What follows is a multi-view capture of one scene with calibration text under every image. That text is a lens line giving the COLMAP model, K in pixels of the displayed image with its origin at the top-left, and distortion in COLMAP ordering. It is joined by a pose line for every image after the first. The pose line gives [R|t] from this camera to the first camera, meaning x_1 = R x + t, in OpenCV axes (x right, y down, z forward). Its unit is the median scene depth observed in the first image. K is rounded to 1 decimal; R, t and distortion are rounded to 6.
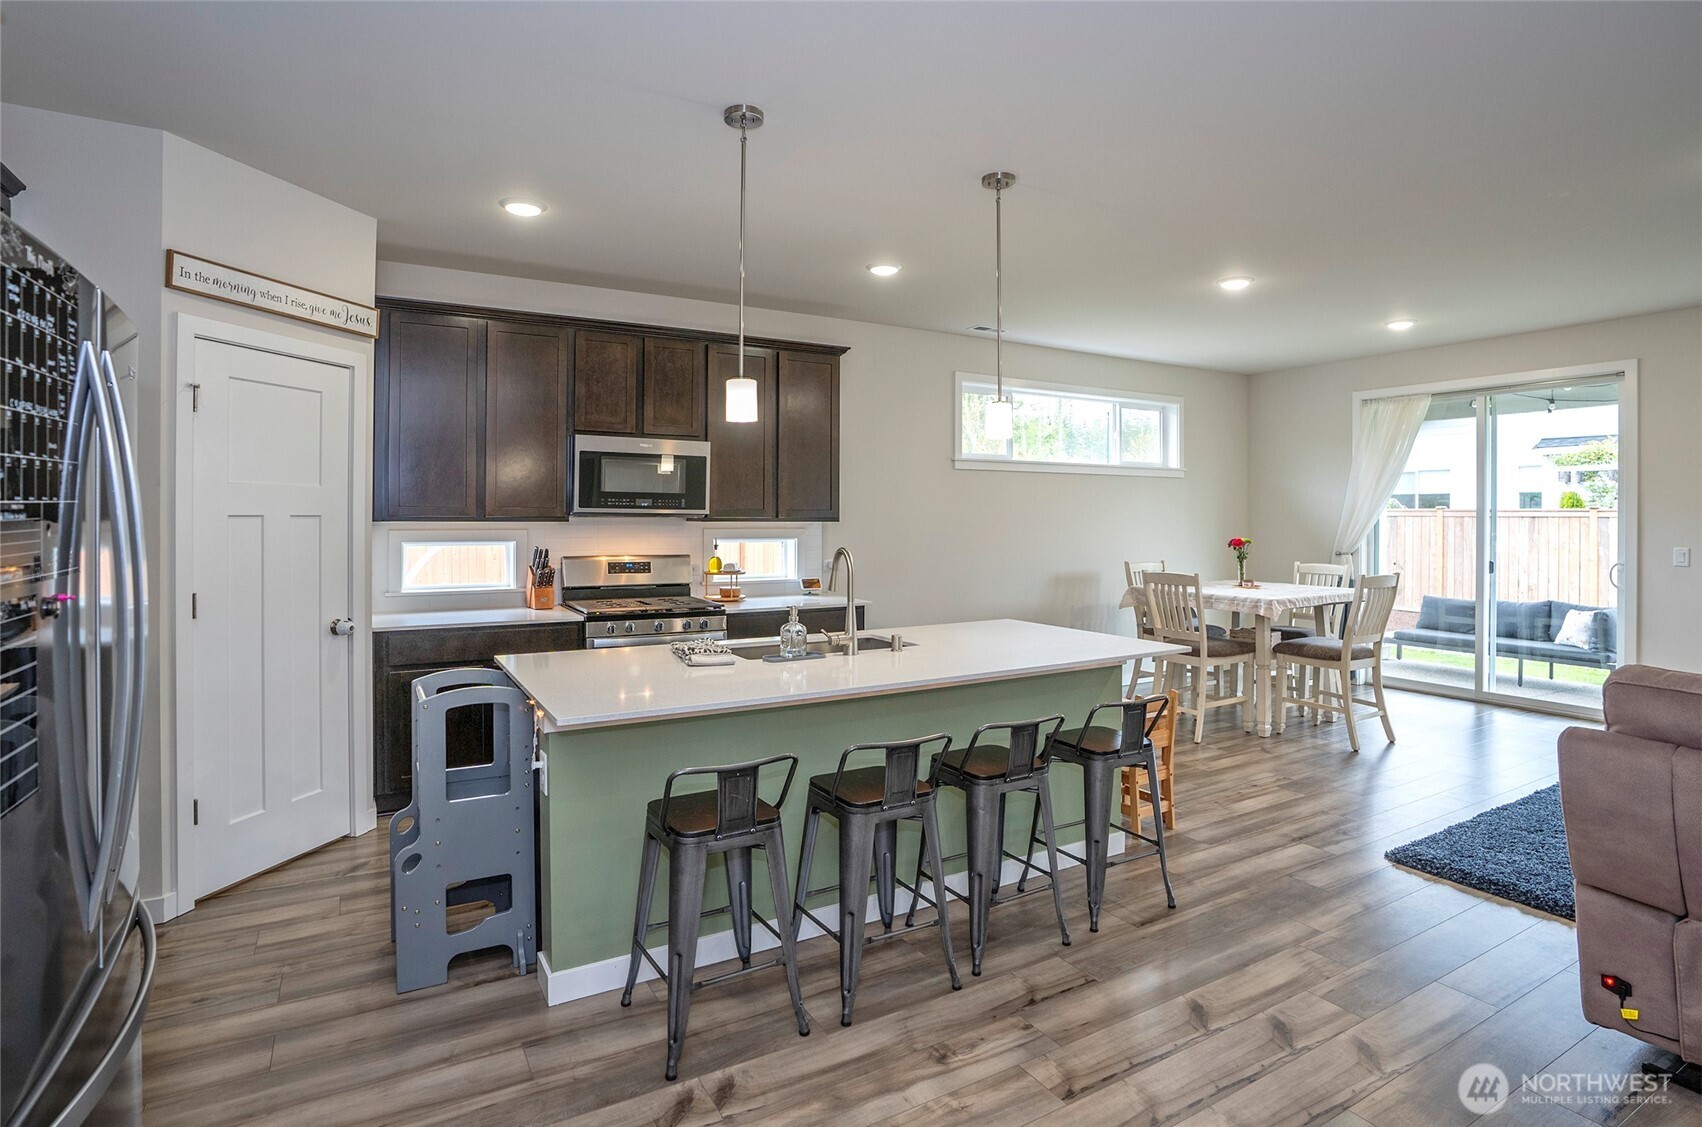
lens RADIAL K [[884.4, 0, 829.6], [0, 884.4, 517.2], [0, 0, 1]] dist [-0.032700, 0.001020]
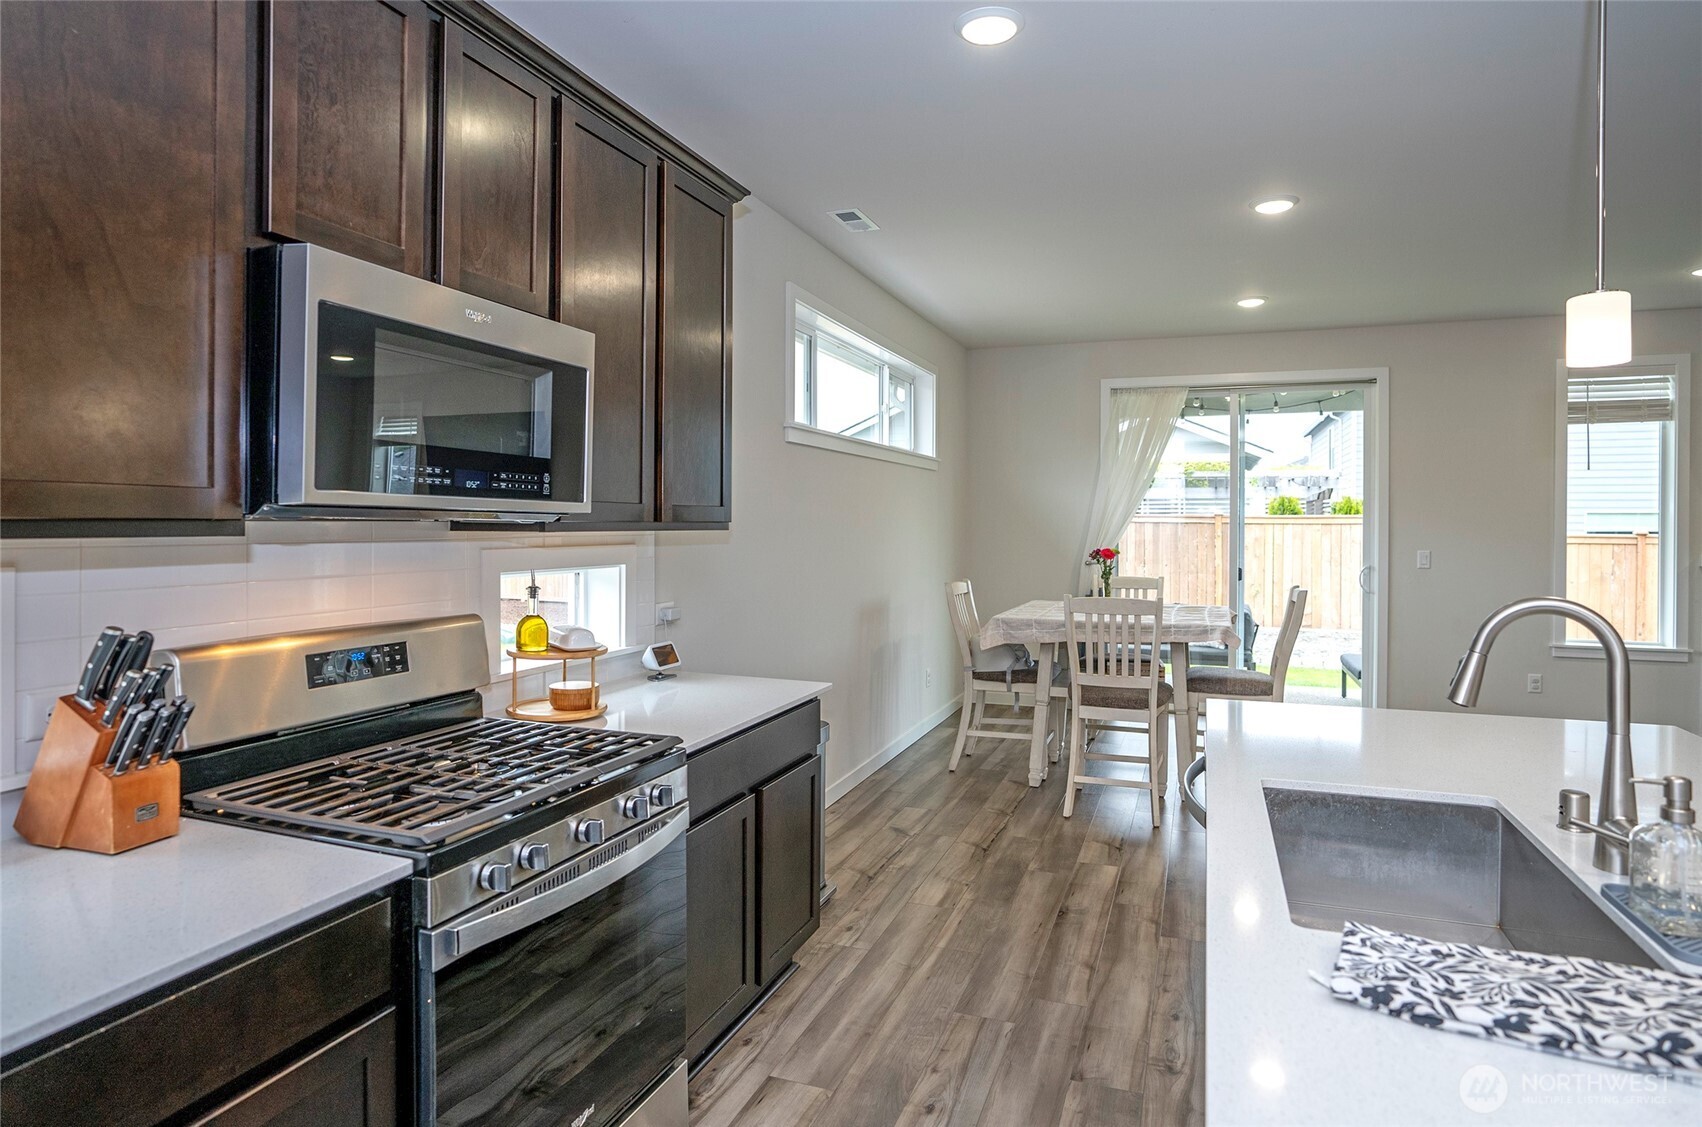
lens RADIAL K [[972.9, 0, 852.2], [0, 972.9, 533.8], [0, 0, 1]] dist [-0.001870, -0.000486]
pose [[0.769223, -0.007815, 0.638933, -0.289708], [-0.001281, 0.999904, 0.013772, 0.000034], [-0.638979, -0.011413, 0.769139, 0.515977]]
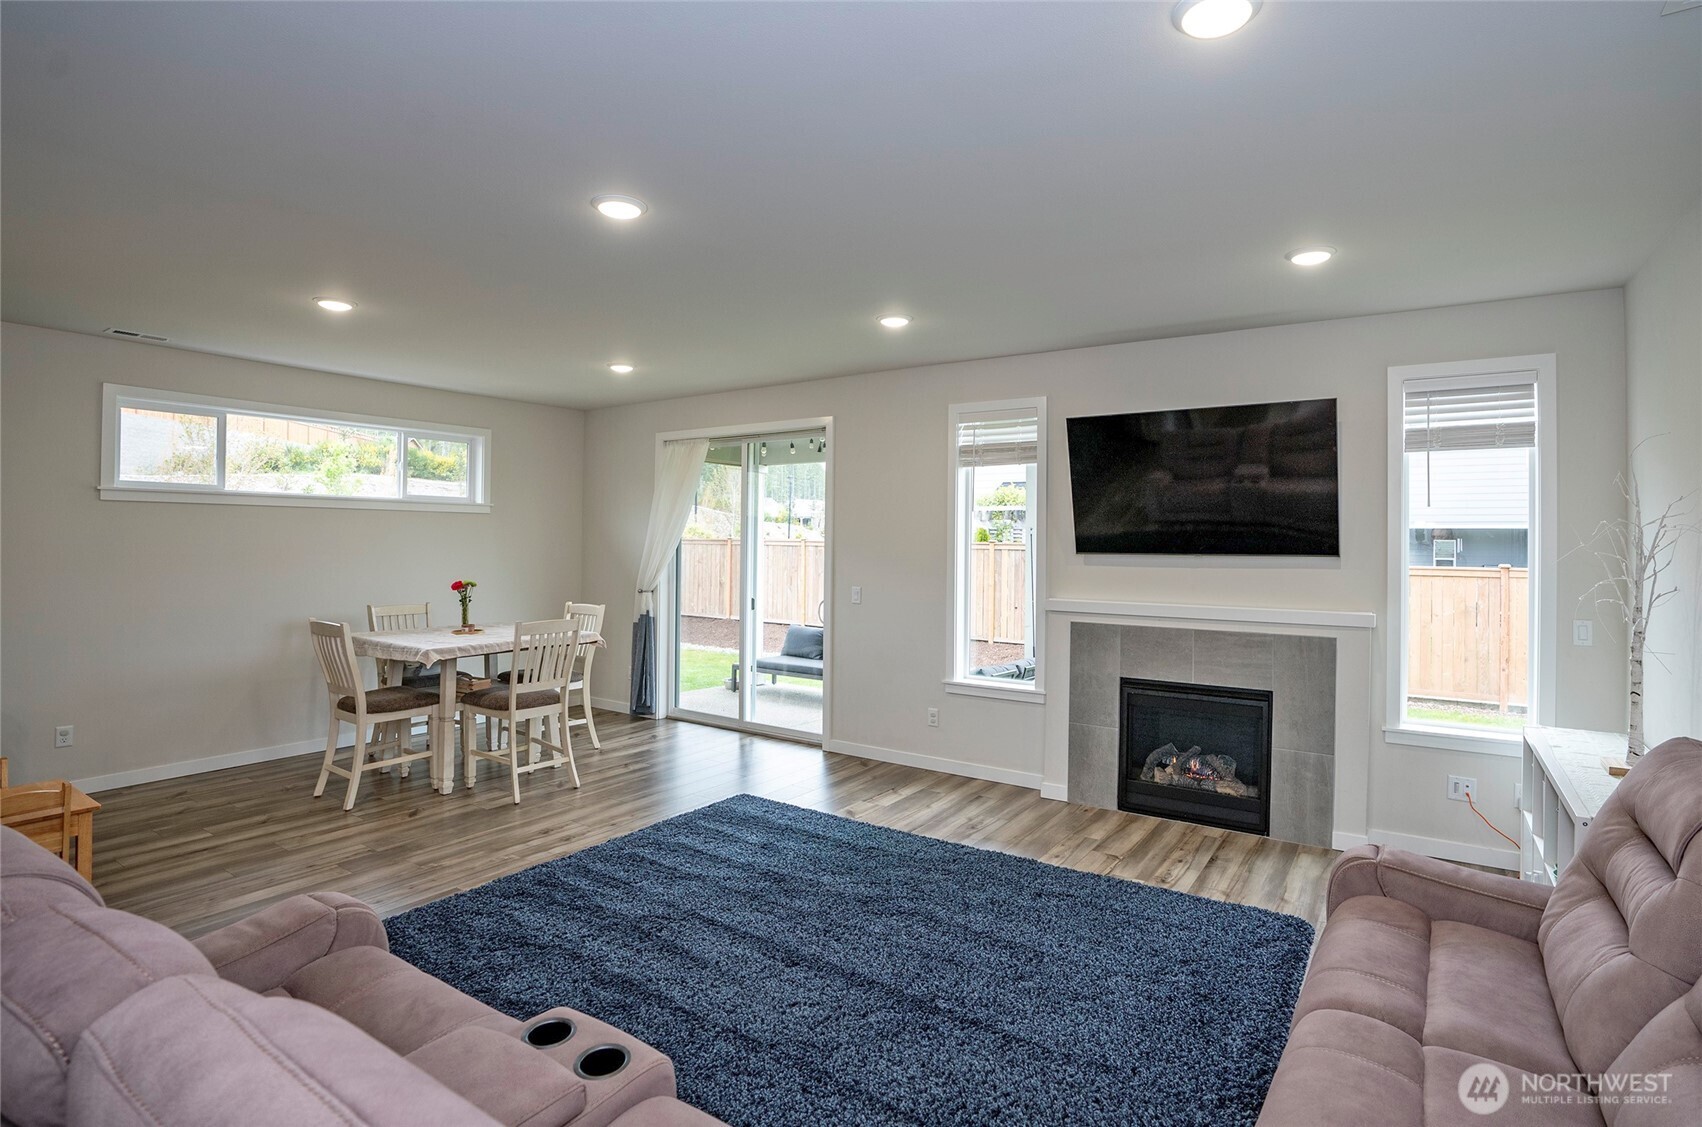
lens RADIAL K [[864.9, 0, 855.4], [0, 864.9, 534.3], [0, 0, 1]] dist [-0.002330, -0.000128]
pose [[0.912952, 0.008428, 0.407980, 0.512333], [-0.005472, 0.999950, -0.008411, -0.021885], [-0.408030, 0.005446, 0.912952, -0.026940]]
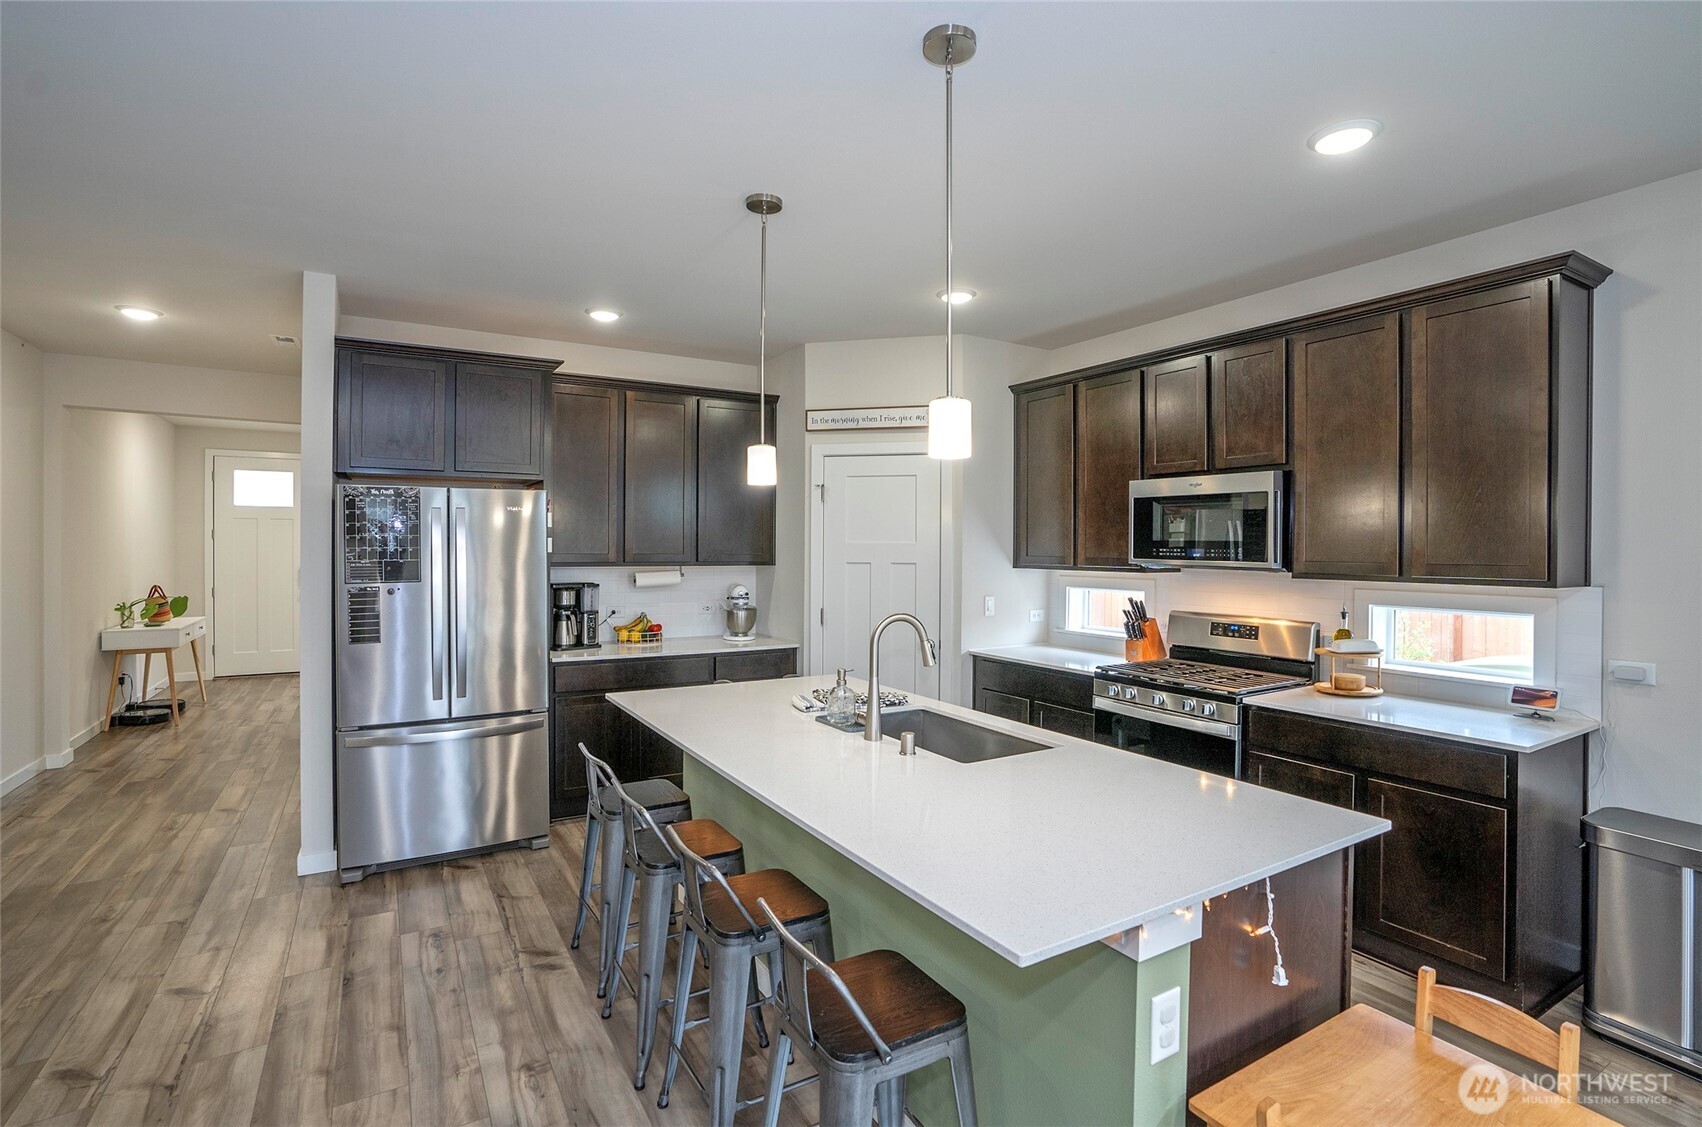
lens RADIAL K [[801.0, 0, 851.9], [0, 801.0, 549.3], [0, 0, 1]] dist [-0.037594, 0.000281]
pose [[0.008064, -0.000195, -0.999967, 0.455245], [-0.007185, 0.999974, -0.000253, -0.014137], [0.999942, 0.007187, 0.008063, 0.568710]]
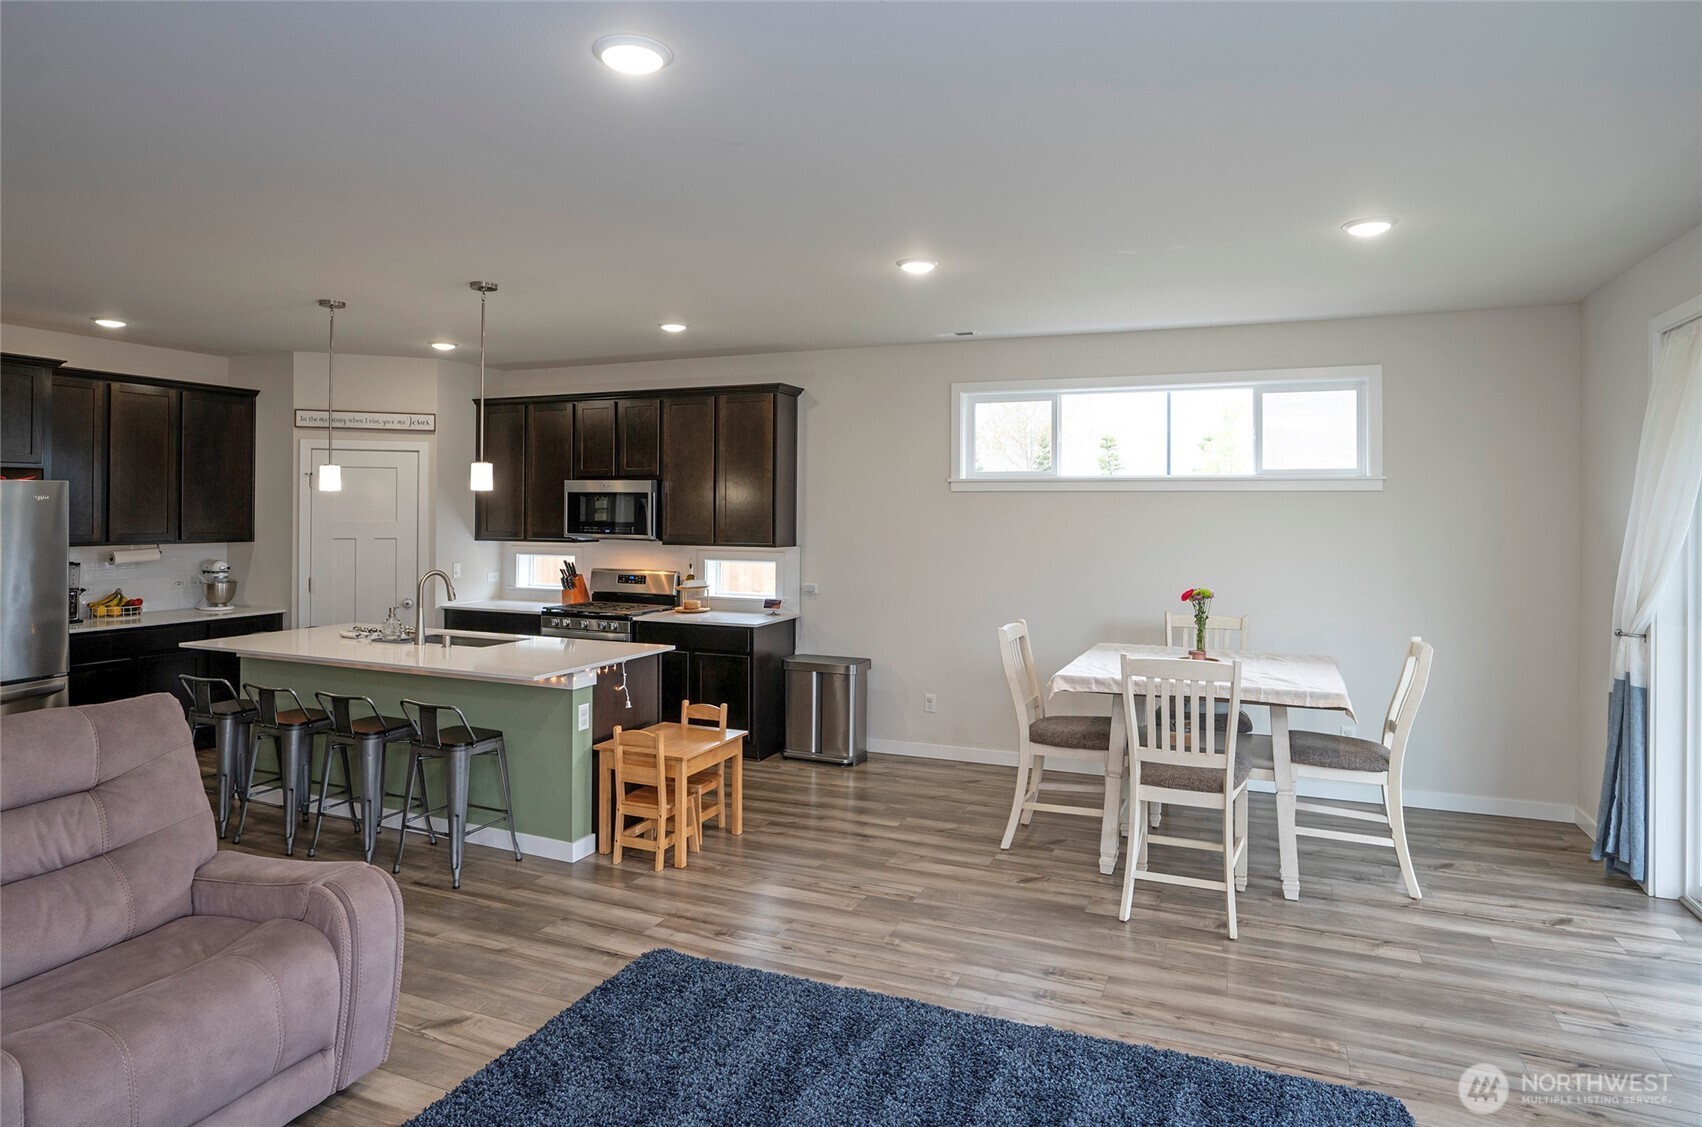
lens RADIAL K [[999.0, 0, 850.0], [0, 999.0, 499.7], [0, 0, 1]] dist [-0.028853, 0.000360]
pose [[0.587844, -0.007552, -0.808939, 1.010897], [-0.004742, 0.999907, -0.012781, -0.036502], [0.808960, 0.011350, 0.587754, 0.360677]]
